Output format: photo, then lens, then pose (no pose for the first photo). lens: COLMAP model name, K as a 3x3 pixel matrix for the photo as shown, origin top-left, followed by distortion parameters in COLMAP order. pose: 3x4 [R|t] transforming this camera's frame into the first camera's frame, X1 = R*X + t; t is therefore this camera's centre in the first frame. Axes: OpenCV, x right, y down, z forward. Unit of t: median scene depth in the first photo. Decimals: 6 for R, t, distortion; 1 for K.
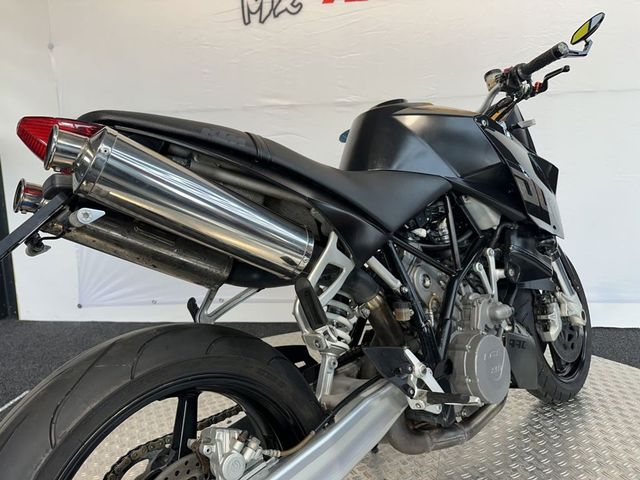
lens RADIAL K [[456.9, 0, 311.2], [0, 456.9, 241.3], [0, 0, 1]] dist [0.041299, -0.048402]
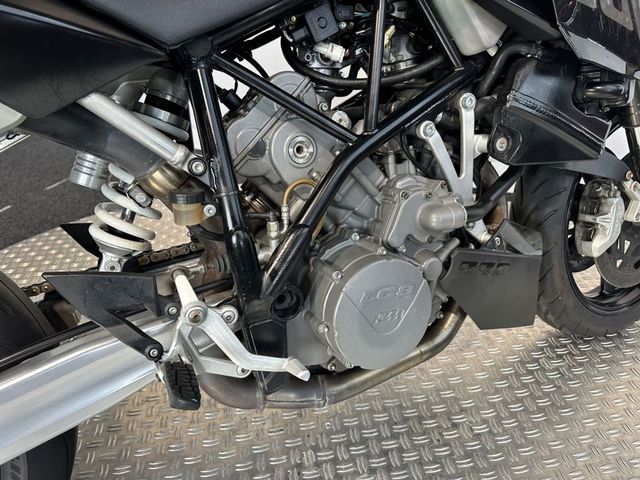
lens RADIAL K [[456.9, 0, 319.0], [0, 456.9, 239.1], [0, 0, 1]] dist [0.041299, -0.048402]
pose [[0.962873, 0.154941, -0.221063, 0.366175], [-0.065385, 0.928361, 0.365884, -0.012000], [0.261917, -0.337846, 0.904024, 0.421953]]
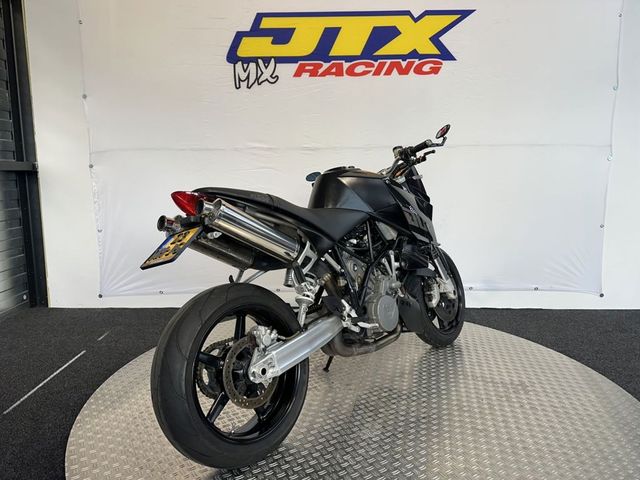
lens RADIAL K [[456.9, 0, 308.4], [0, 456.9, 237.8], [0, 0, 1]] dist [0.041299, -0.048402]
pose [[0.996256, 0.008354, 0.086048, -0.088079], [-0.006421, 0.999721, -0.022719, 0.008238], [-0.086213, 0.022081, 0.996032, -0.751909]]
